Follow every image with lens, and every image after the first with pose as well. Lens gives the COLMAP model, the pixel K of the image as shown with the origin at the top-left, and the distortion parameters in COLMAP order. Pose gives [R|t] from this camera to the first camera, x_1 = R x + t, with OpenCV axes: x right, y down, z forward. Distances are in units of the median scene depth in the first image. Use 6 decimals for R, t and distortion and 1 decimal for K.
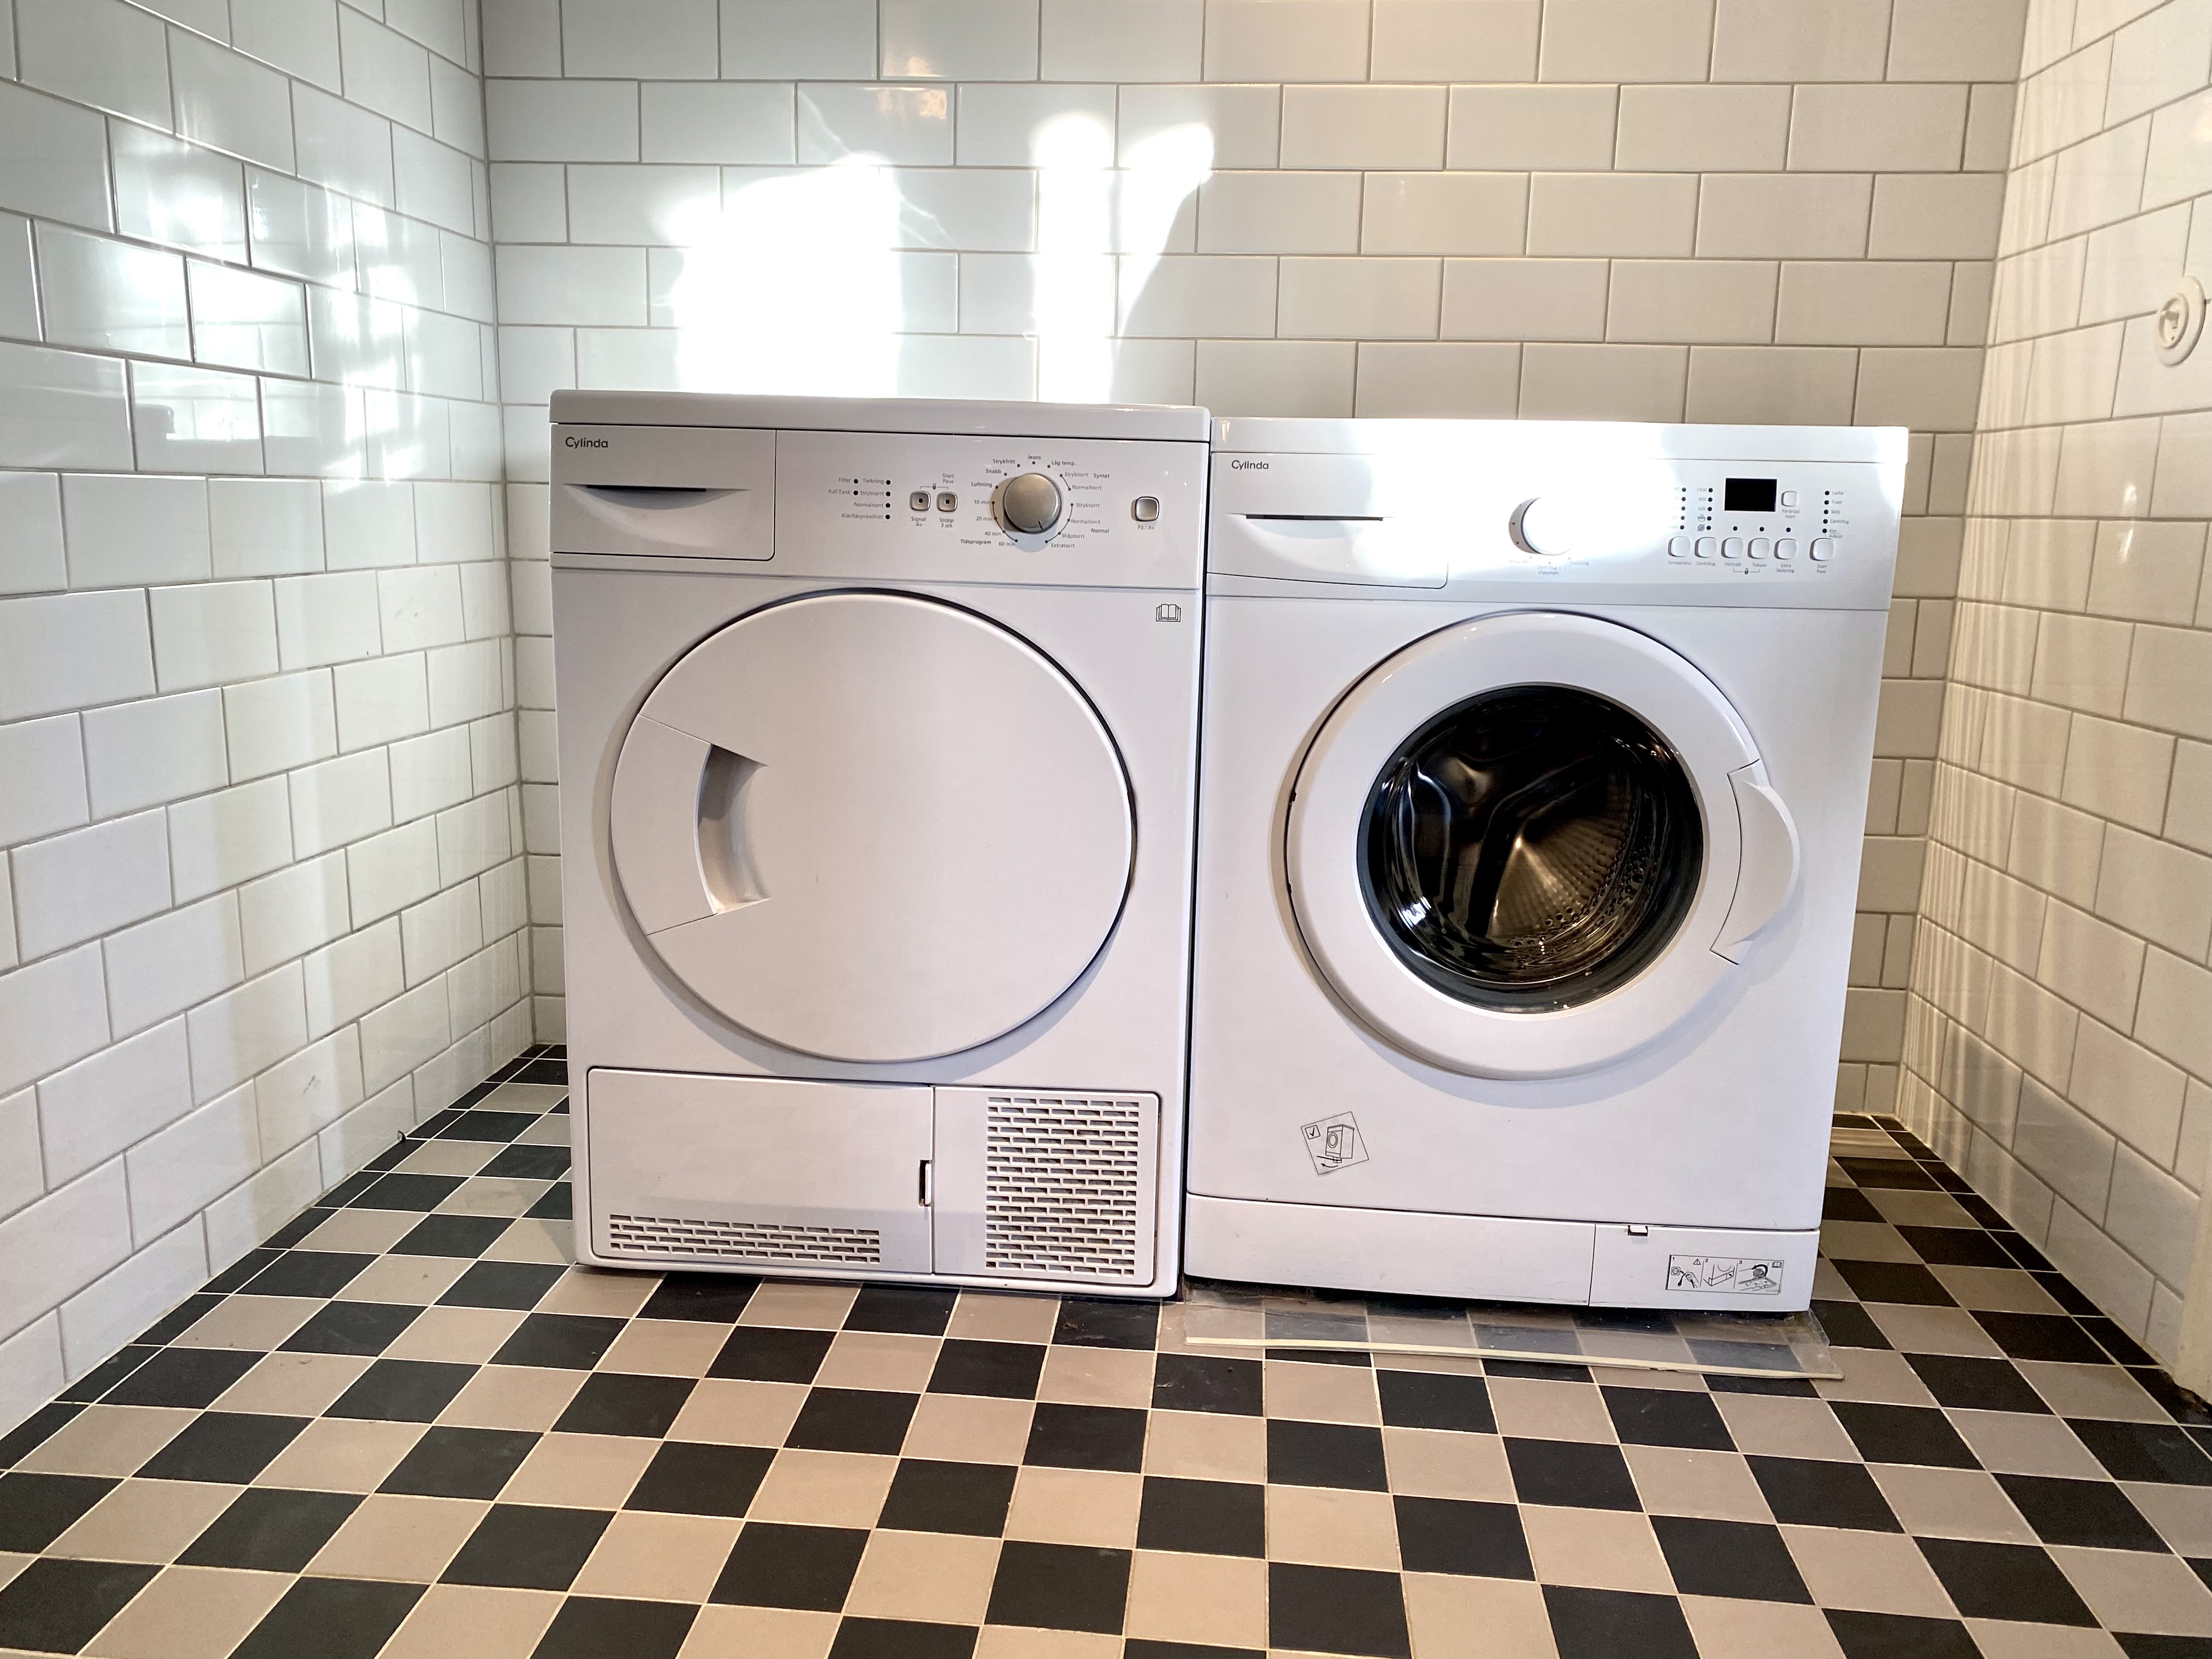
lens RADIAL K [[1679.9, 0, 1104.2], [0, 1679.9, 827.8], [0, 0, 1]] dist [-0.003551, -0.002194]
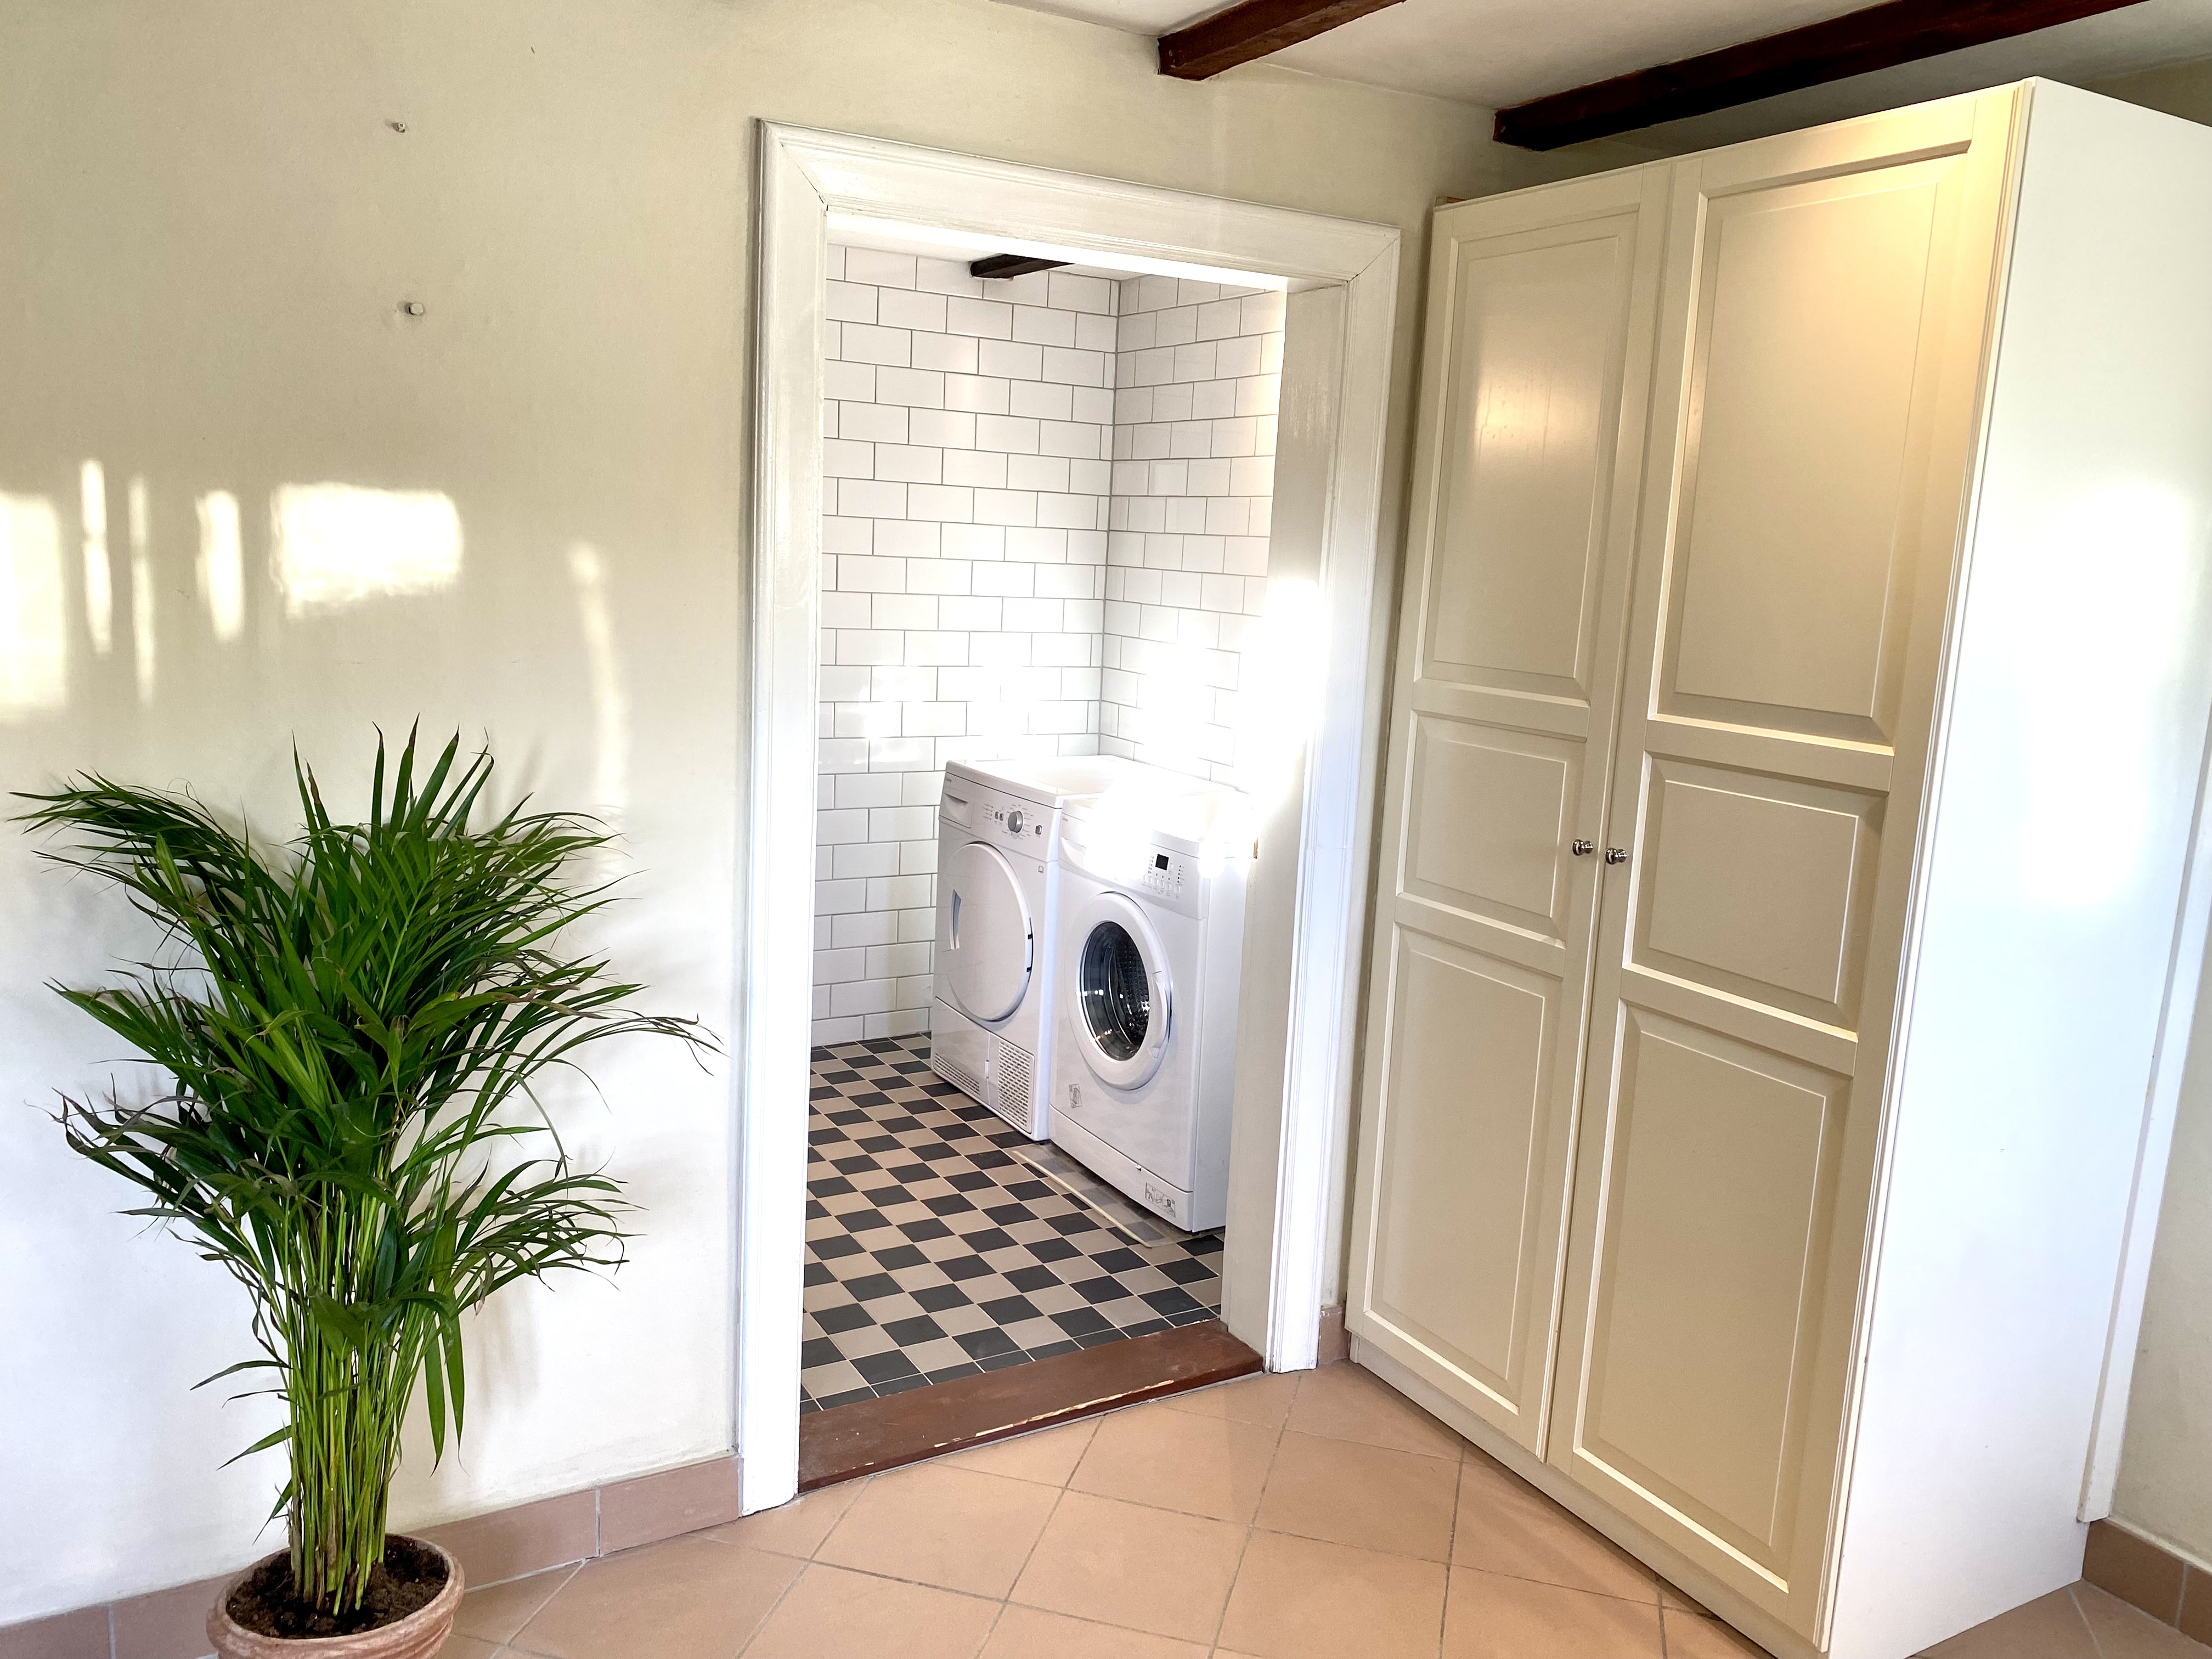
lens RADIAL K [[1679.9, 0, 1104.8], [0, 1679.9, 827.5], [0, 0, 1]] dist [-0.003551, -0.002194]
pose [[0.577463, 0.146346, -0.803193, 2.154777], [-0.198658, 0.979421, 0.035629, -0.300635], [0.791878, 0.138986, 0.594653, -0.483706]]
